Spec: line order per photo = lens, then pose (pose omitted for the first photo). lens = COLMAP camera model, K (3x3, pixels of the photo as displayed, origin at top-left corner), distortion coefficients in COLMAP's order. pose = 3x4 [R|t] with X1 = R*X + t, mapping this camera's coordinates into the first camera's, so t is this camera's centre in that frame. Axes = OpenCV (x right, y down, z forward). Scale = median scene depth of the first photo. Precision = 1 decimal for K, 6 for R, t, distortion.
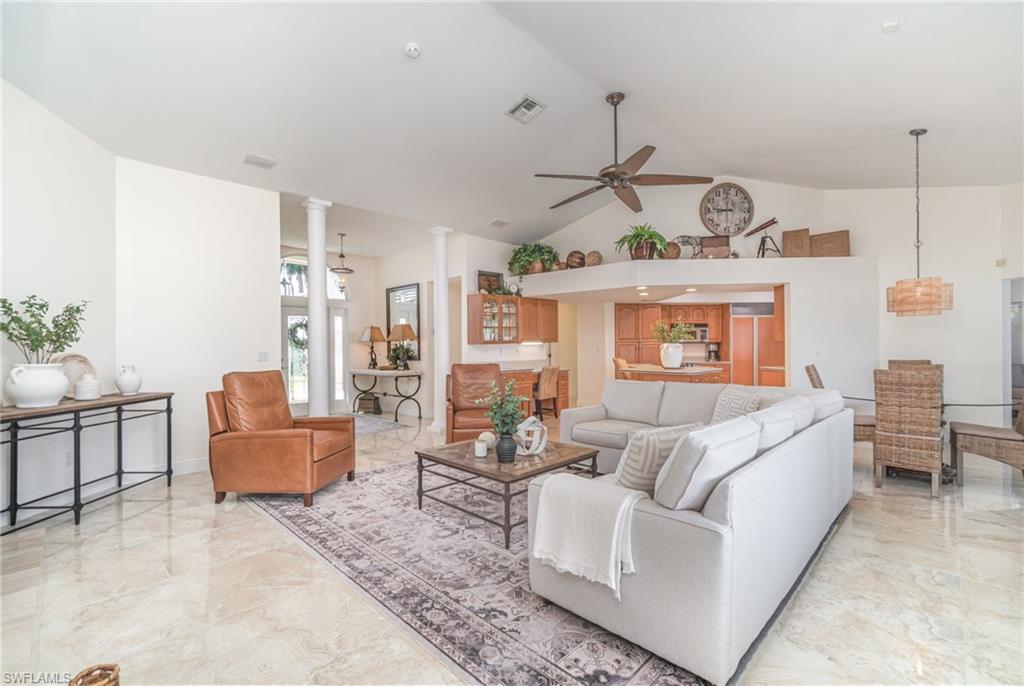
lens RADIAL K [[446.8, 0, 512.7], [0, 446.8, 345.1], [0, 0, 1]] dist [0.001119, -0.000017]
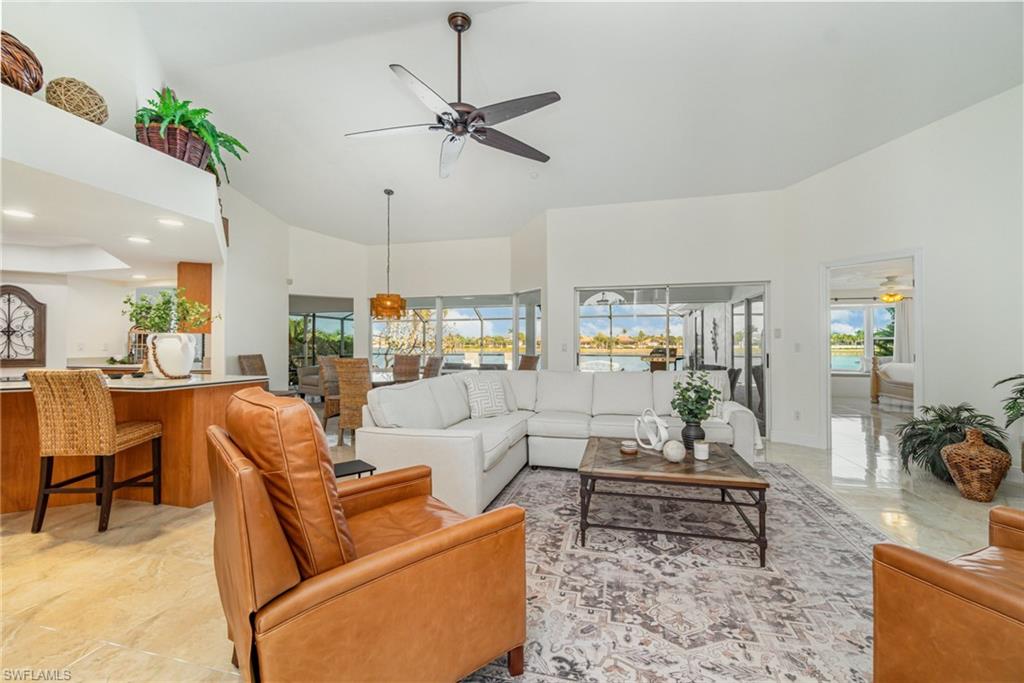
lens RADIAL K [[446.2, 0, 511.5], [0, 446.2, 341.5], [0, 0, 1]] dist [-0.001931, -0.000261]
pose [[-0.508937, 0.009571, 0.860750, -0.556073], [0.000505, 0.999941, -0.010820, 0.026616], [-0.860804, -0.005072, -0.508912, 1.550626]]
